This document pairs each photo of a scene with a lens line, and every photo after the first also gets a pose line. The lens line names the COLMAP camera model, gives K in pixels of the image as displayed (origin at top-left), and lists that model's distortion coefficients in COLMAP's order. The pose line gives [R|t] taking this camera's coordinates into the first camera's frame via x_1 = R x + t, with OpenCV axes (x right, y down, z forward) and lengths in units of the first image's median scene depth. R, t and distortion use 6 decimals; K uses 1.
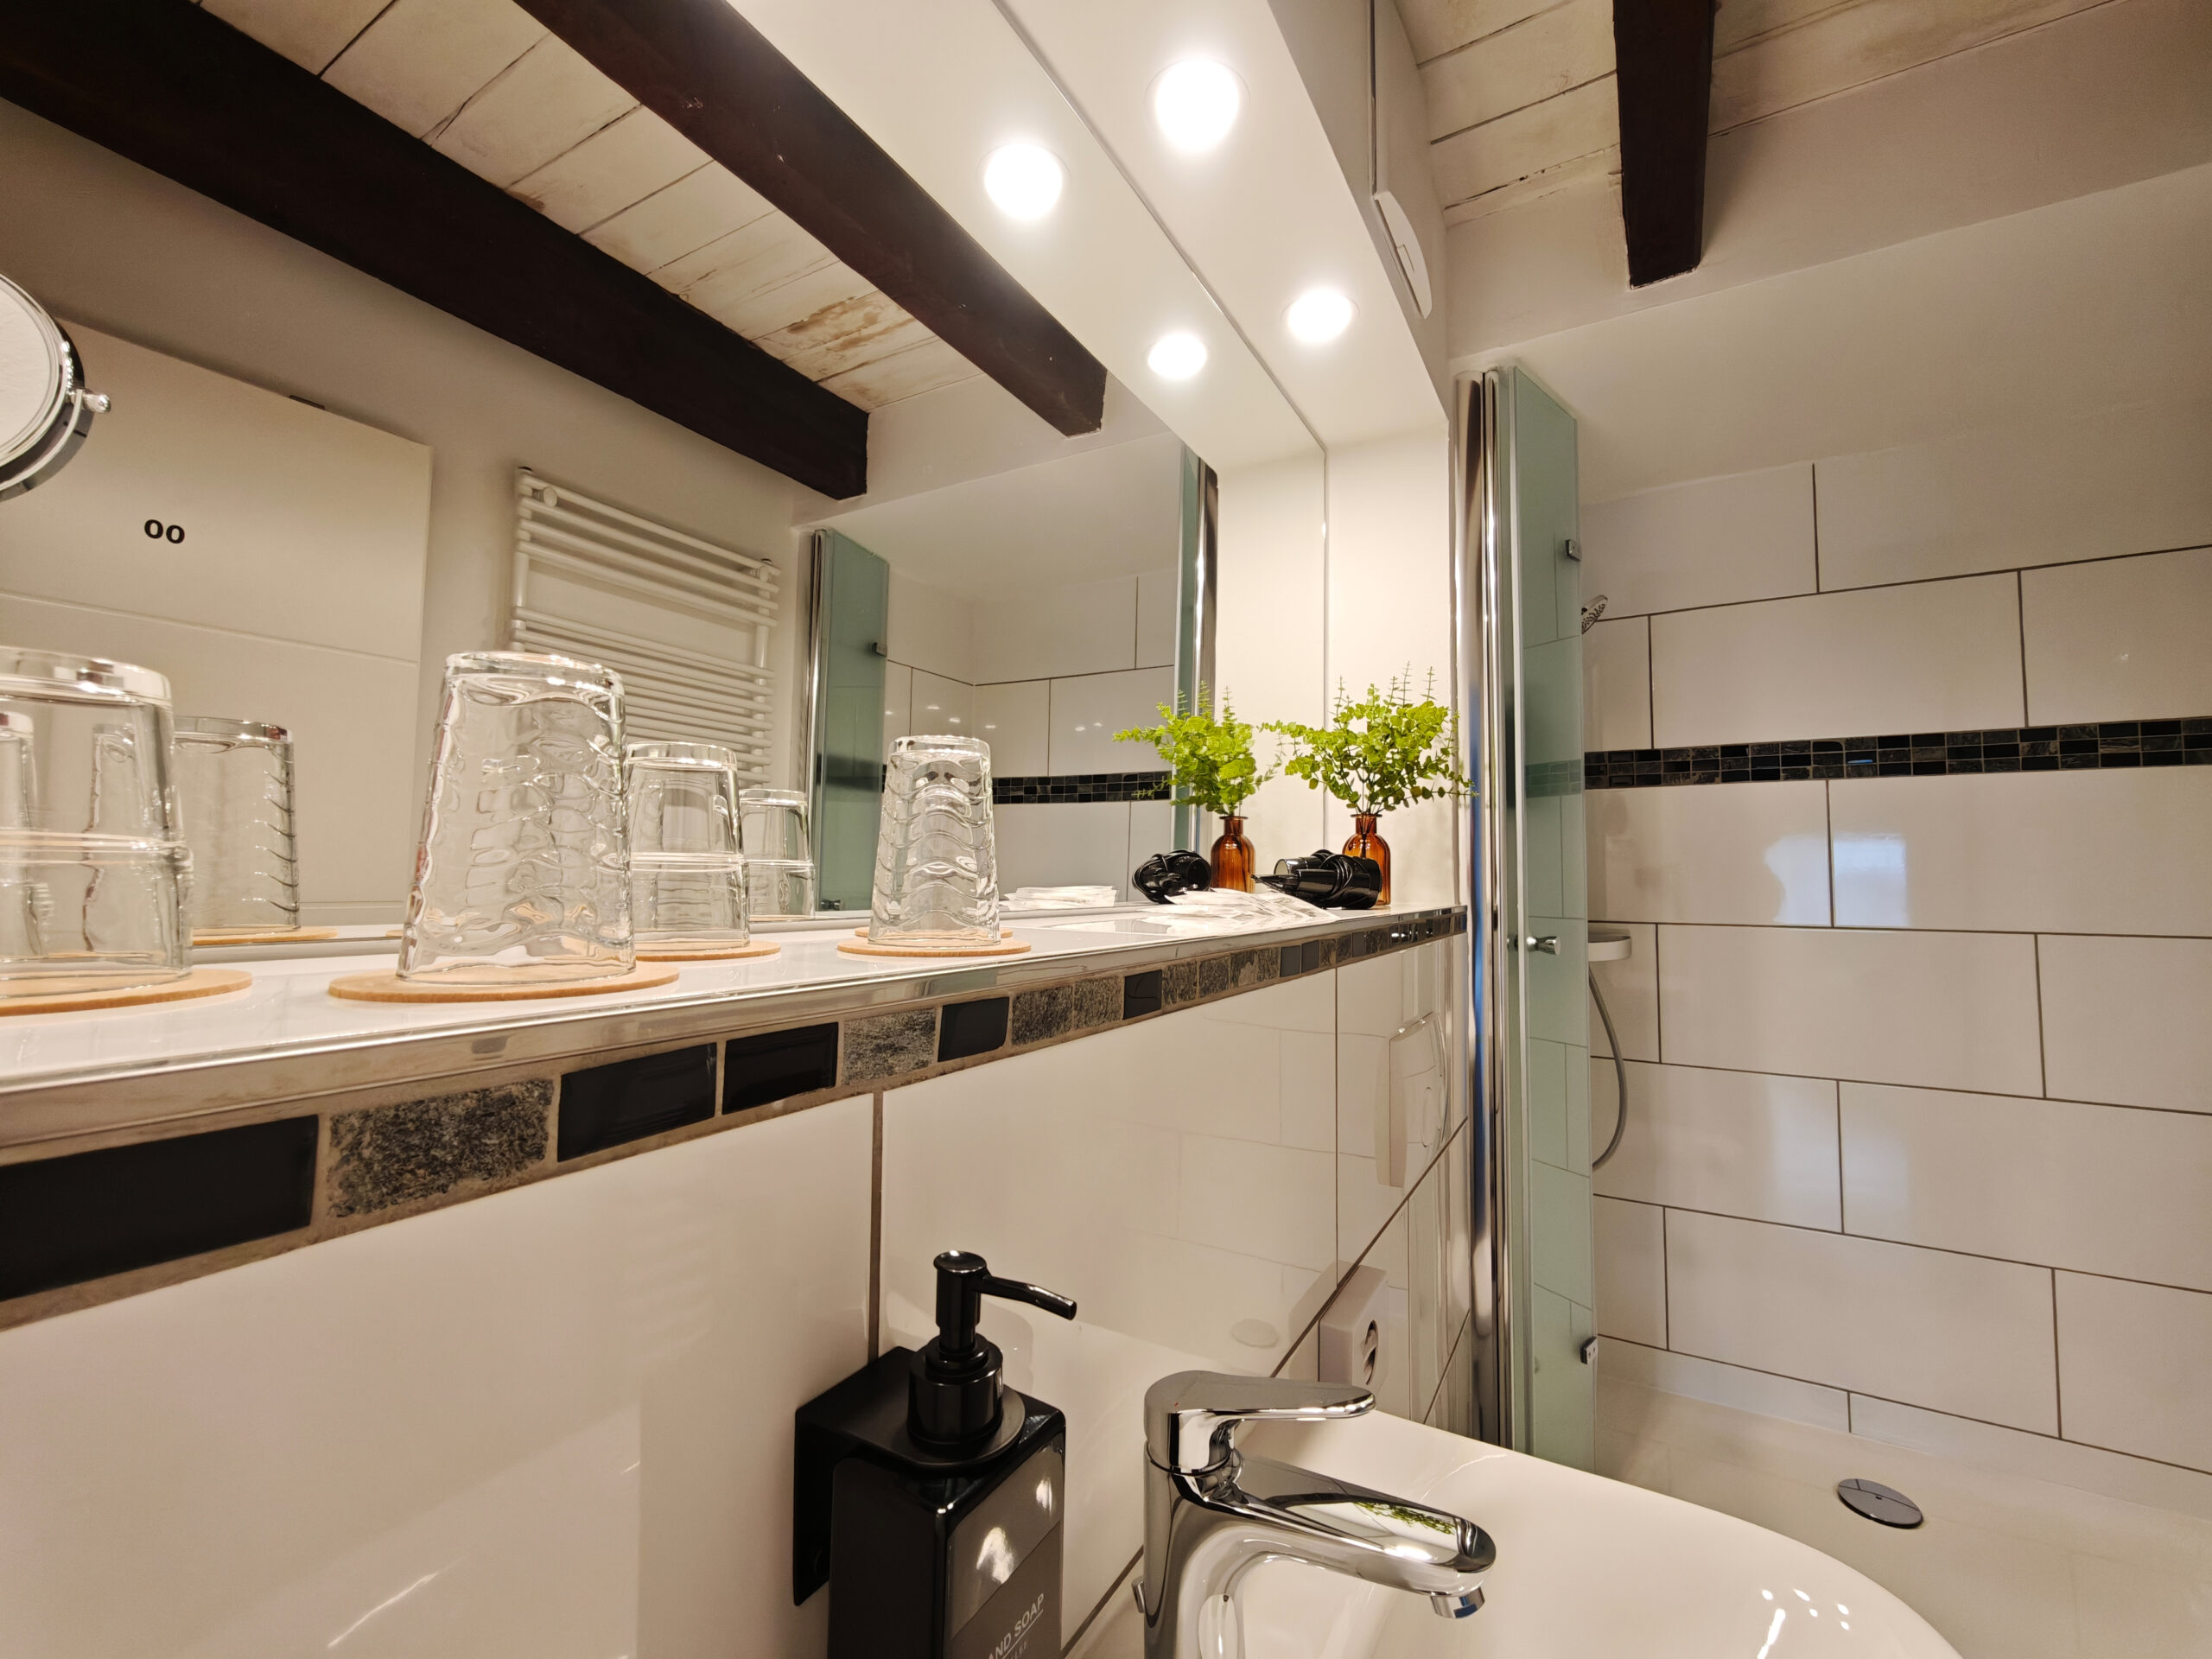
lens RADIAL K [[953.0, 0, 1102.6], [0, 953.0, 827.4], [0, 0, 1]] dist [0.008117, -0.000873]
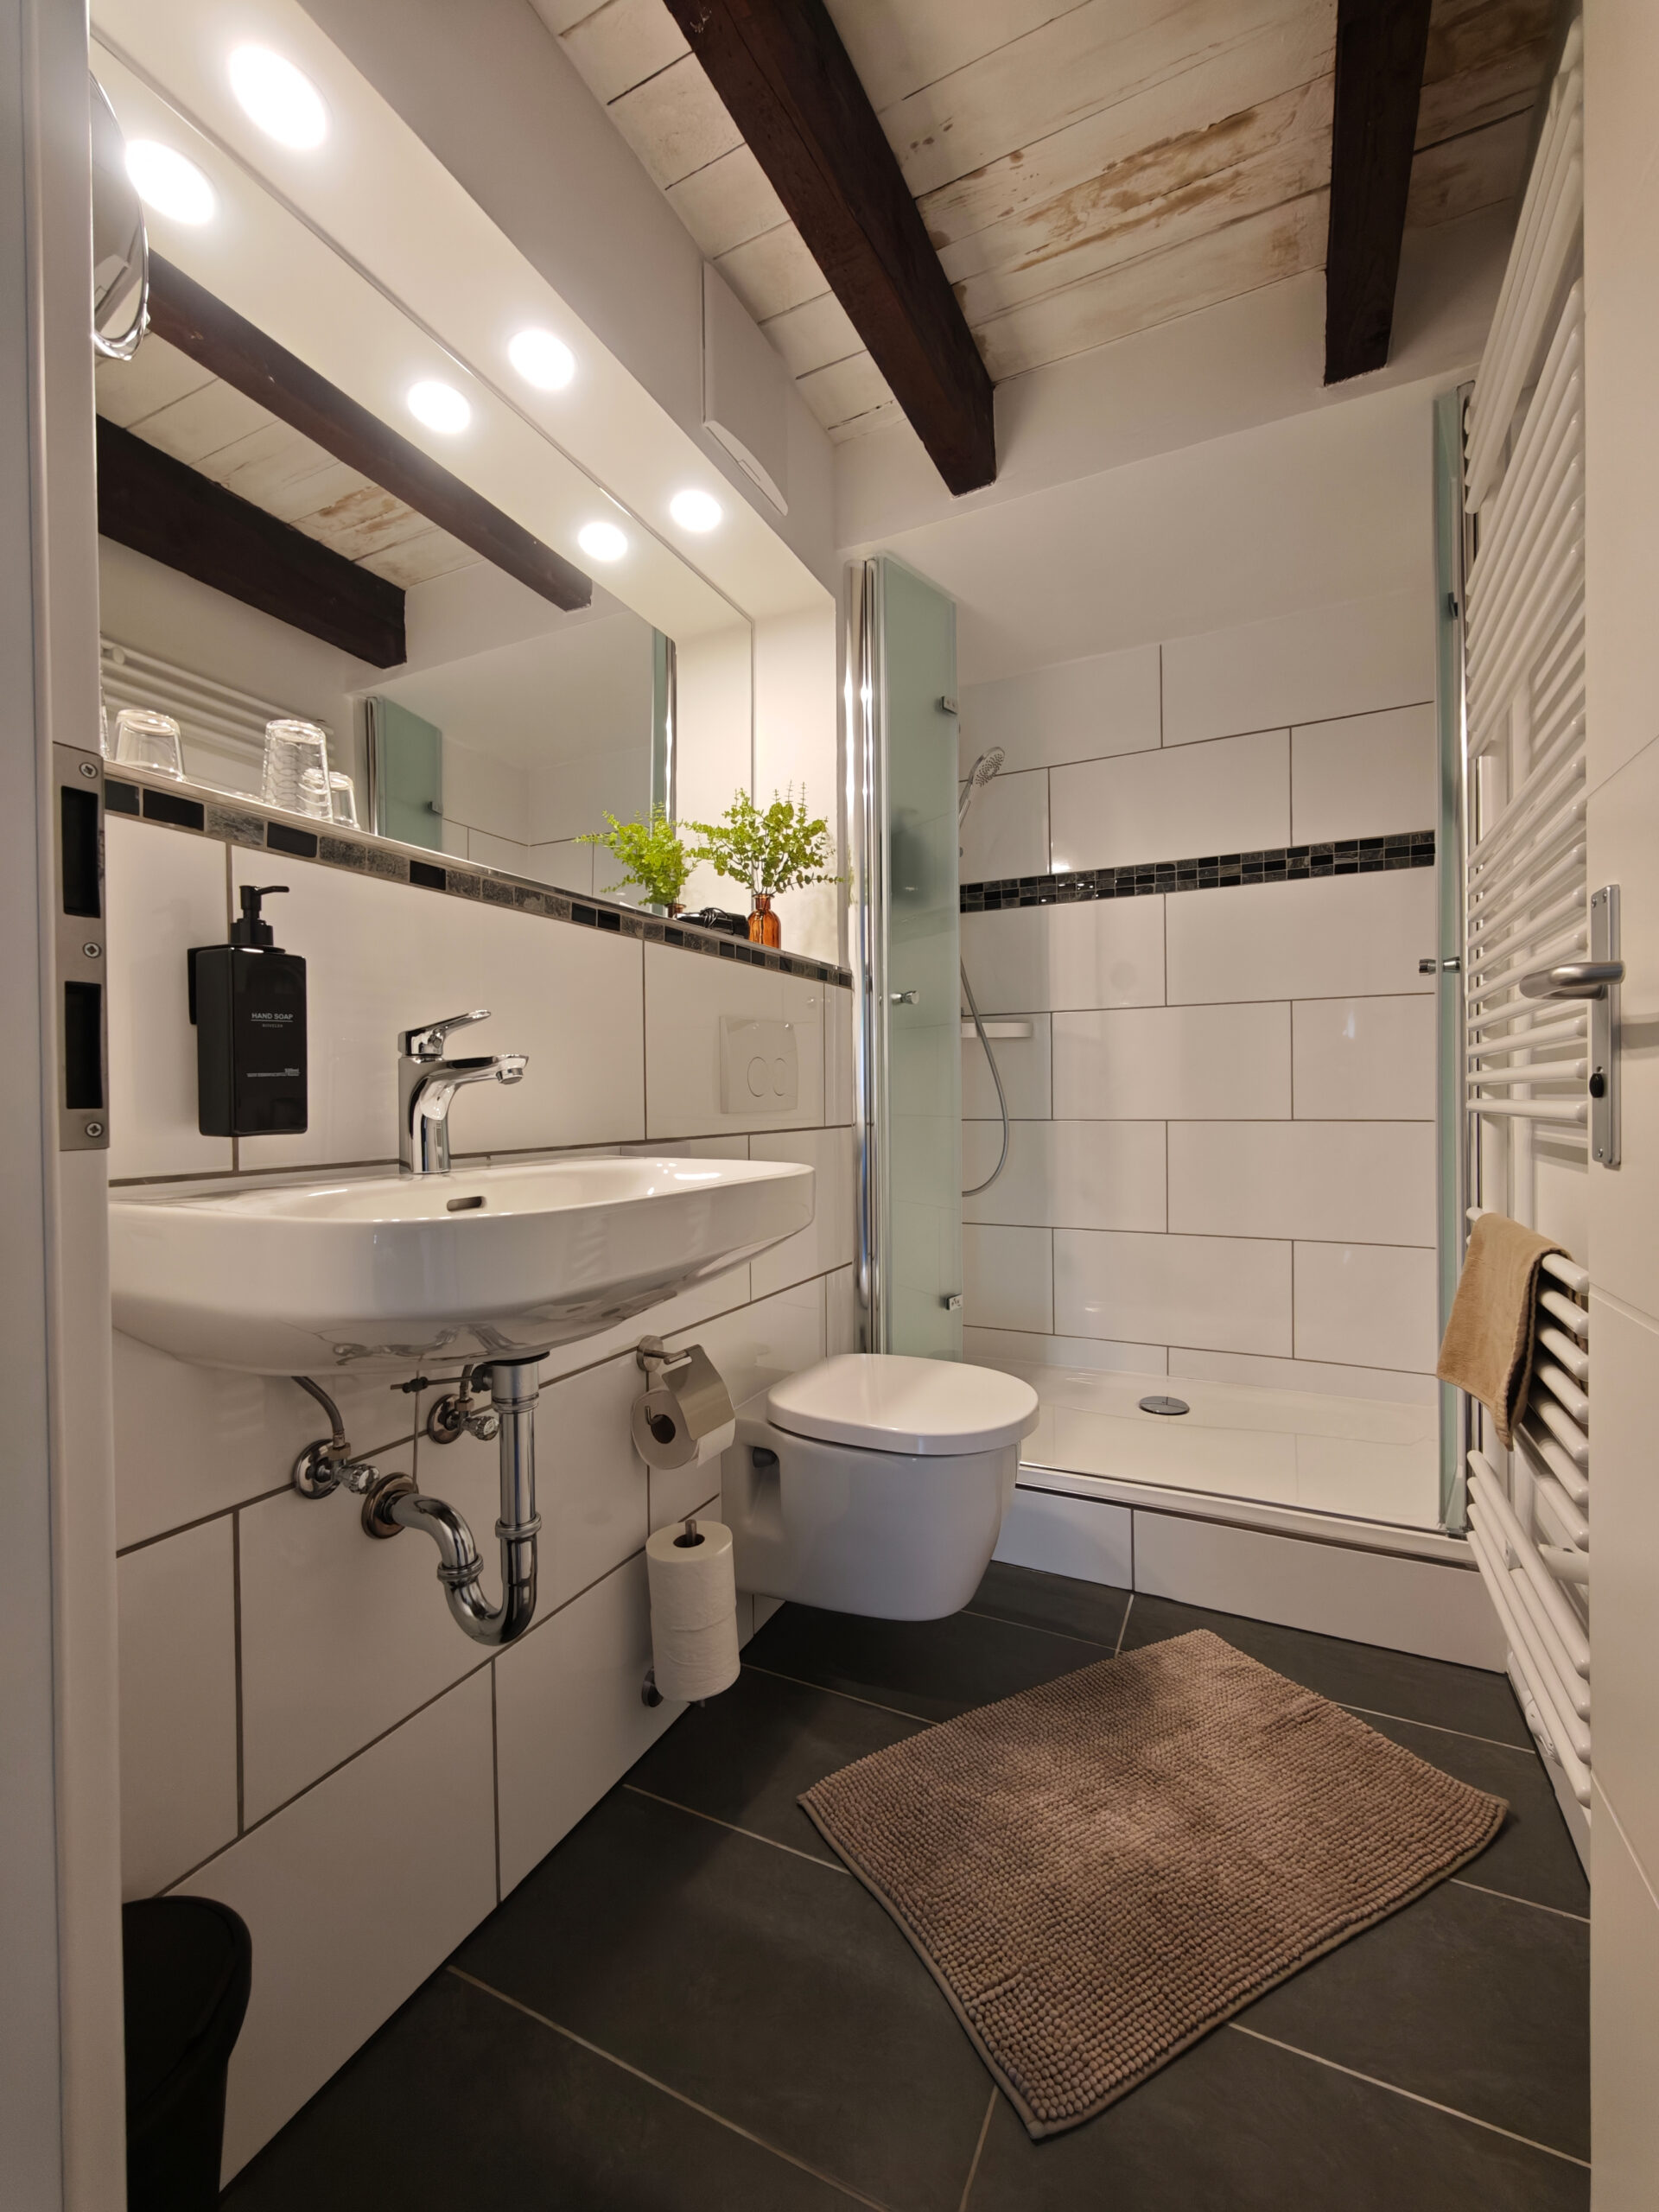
lens RADIAL K [[953.0, 0, 825.3], [0, 953.0, 1106.7], [0, 0, 1]] dist [0.008117, -0.000873]
pose [[0.997175, -0.021155, 0.072074, 0.211784], [0.016752, 0.997988, 0.061153, 0.164914], [-0.073223, -0.059773, 0.995523, -0.299612]]
